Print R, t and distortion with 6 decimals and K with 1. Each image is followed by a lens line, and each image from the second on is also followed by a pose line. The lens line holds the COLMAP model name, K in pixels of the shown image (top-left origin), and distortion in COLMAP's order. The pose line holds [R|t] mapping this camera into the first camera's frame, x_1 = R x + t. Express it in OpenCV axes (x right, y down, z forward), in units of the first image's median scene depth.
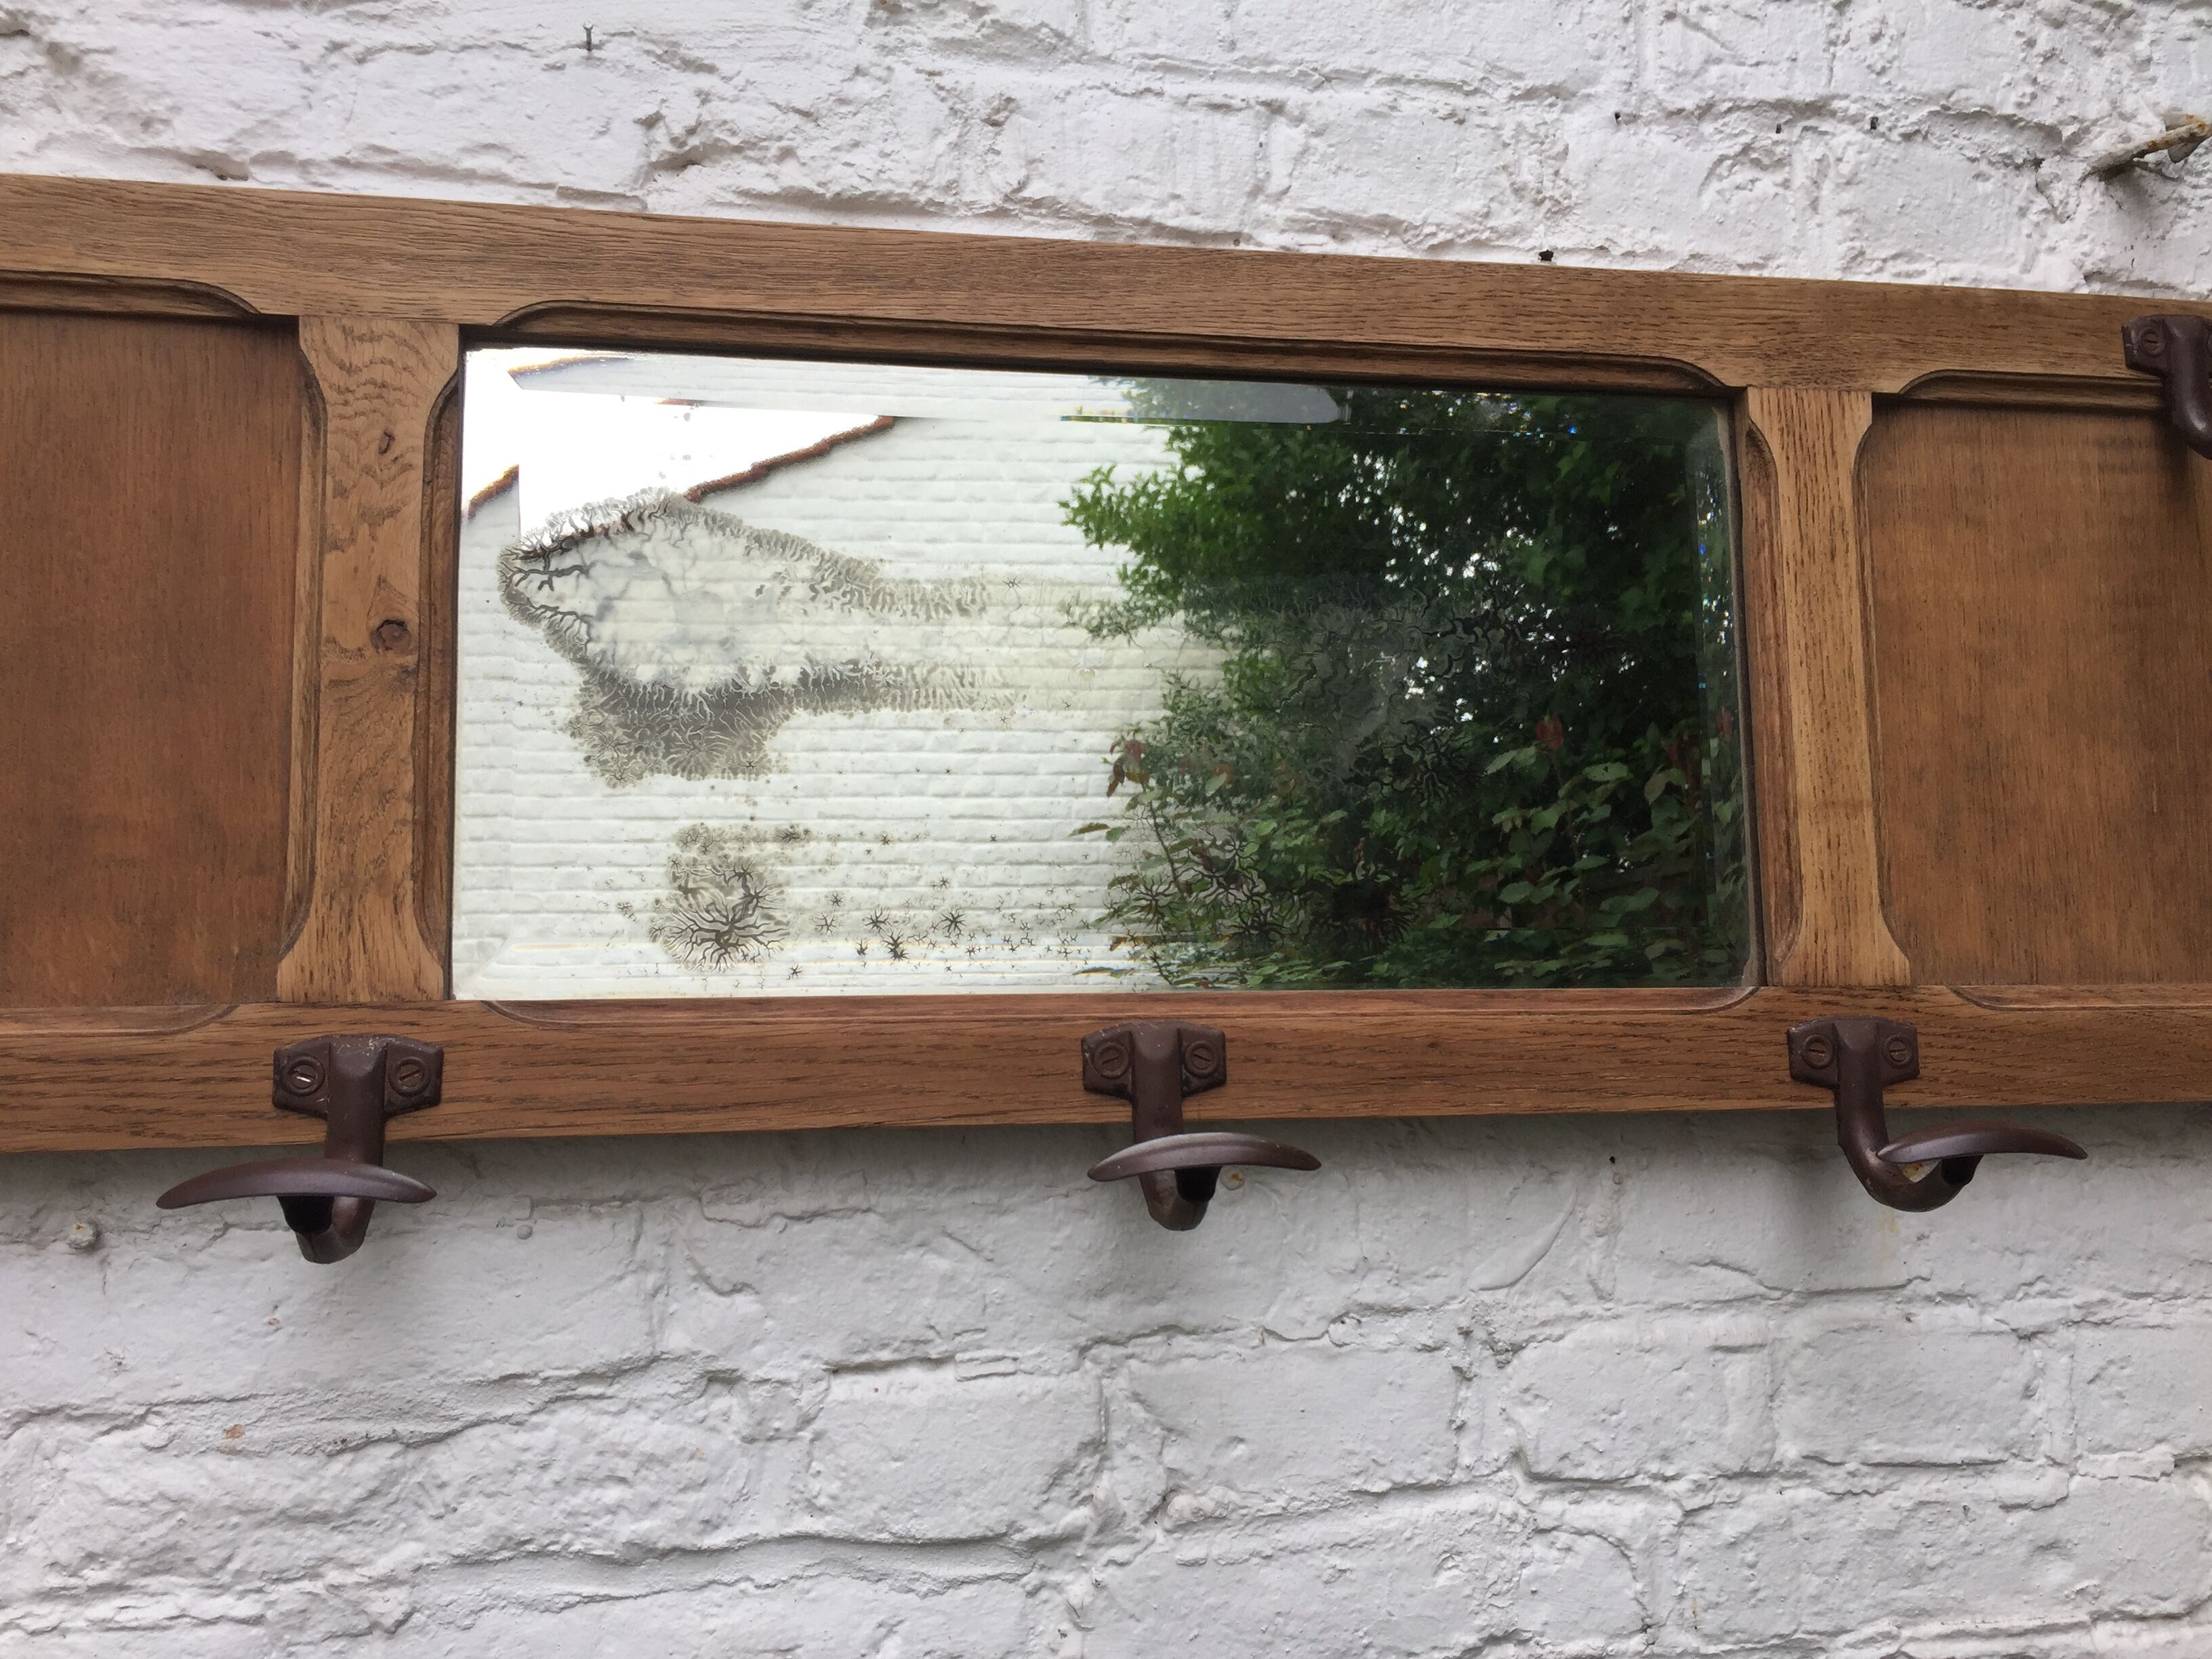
lens RADIAL K [[1901.5, 0, 1090.0], [0, 1901.5, 806.8], [0, 0, 1]] dist [0.083744, -0.112036]
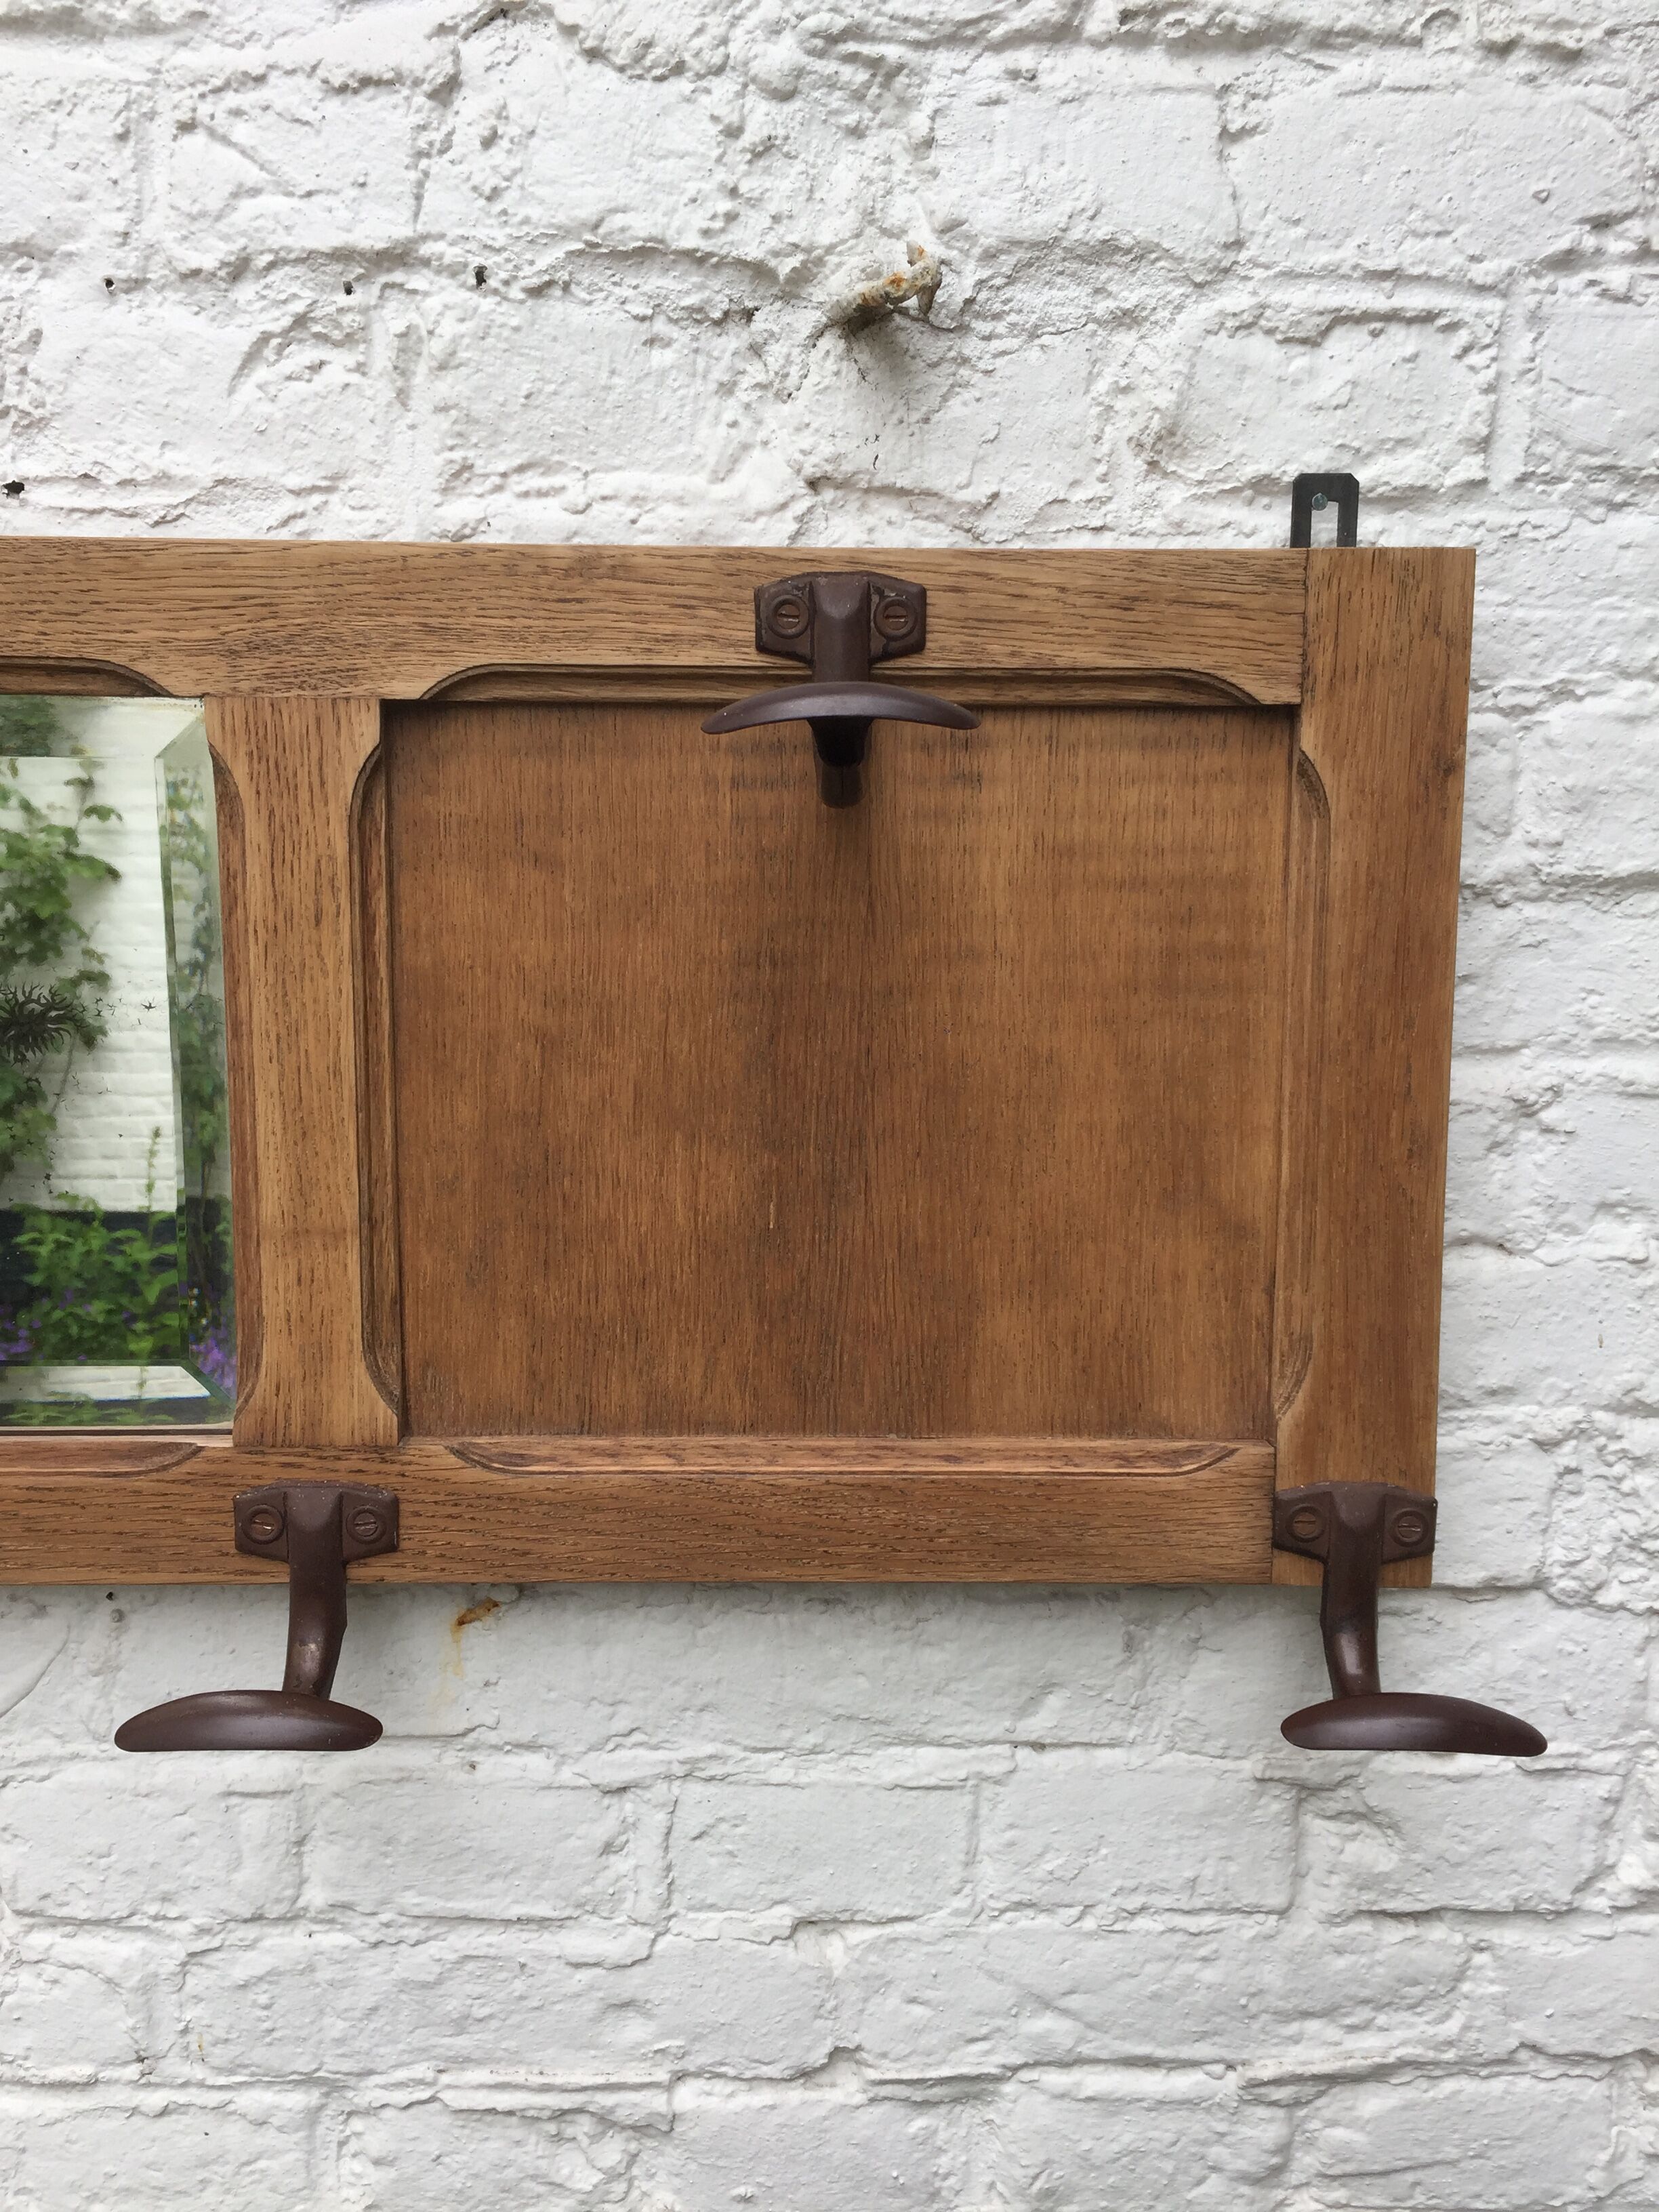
lens RADIAL K [[1901.5, 0, 865.3], [0, 1901.5, 1098.1], [0, 0, 1]] dist [0.083744, -0.112036]
pose [[0.986098, 0.044438, -0.160112, 0.747673], [-0.000400, 0.964209, 0.265144, -0.272066], [0.166163, -0.261394, 0.950822, 0.275192]]
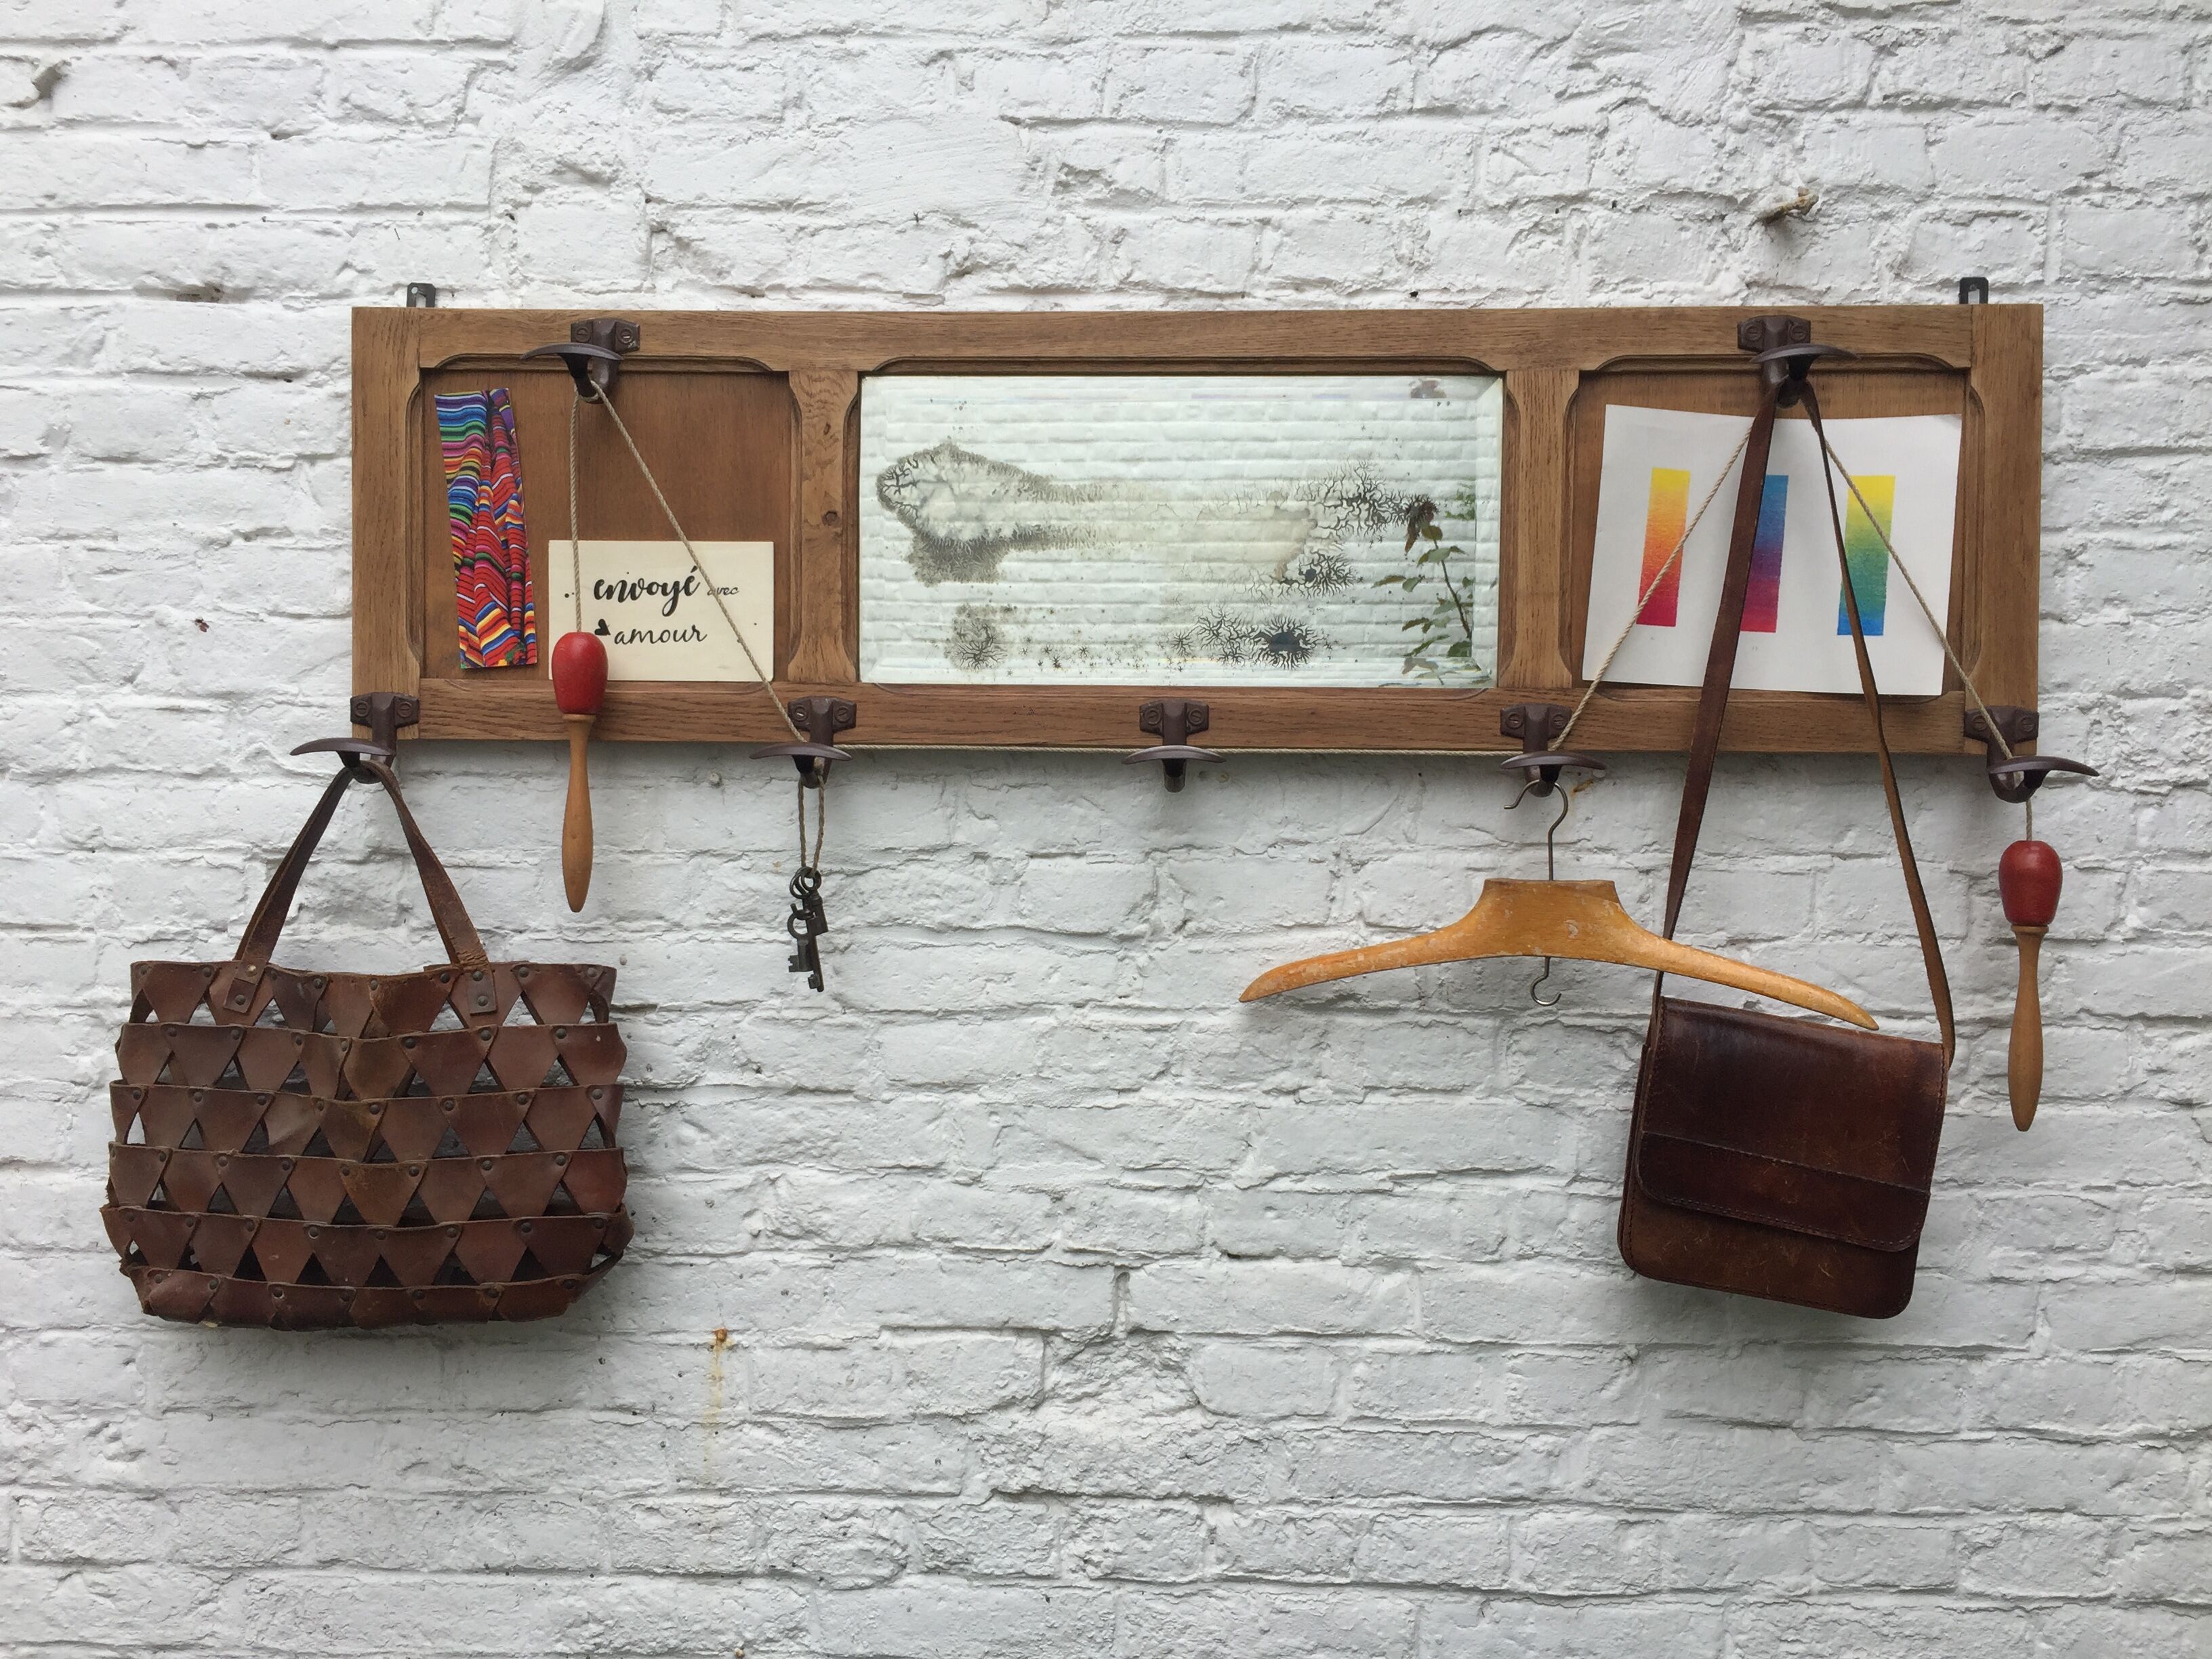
lens RADIAL K [[1901.5, 0, 1113.6], [0, 1901.5, 816.7], [0, 0, 1]] dist [0.083744, -0.112036]
pose [[0.974727, 0.030080, -0.221364, 0.401943], [0.002304, 0.989487, 0.144601, -0.058446], [0.223386, -0.141456, 0.964411, -0.978907]]
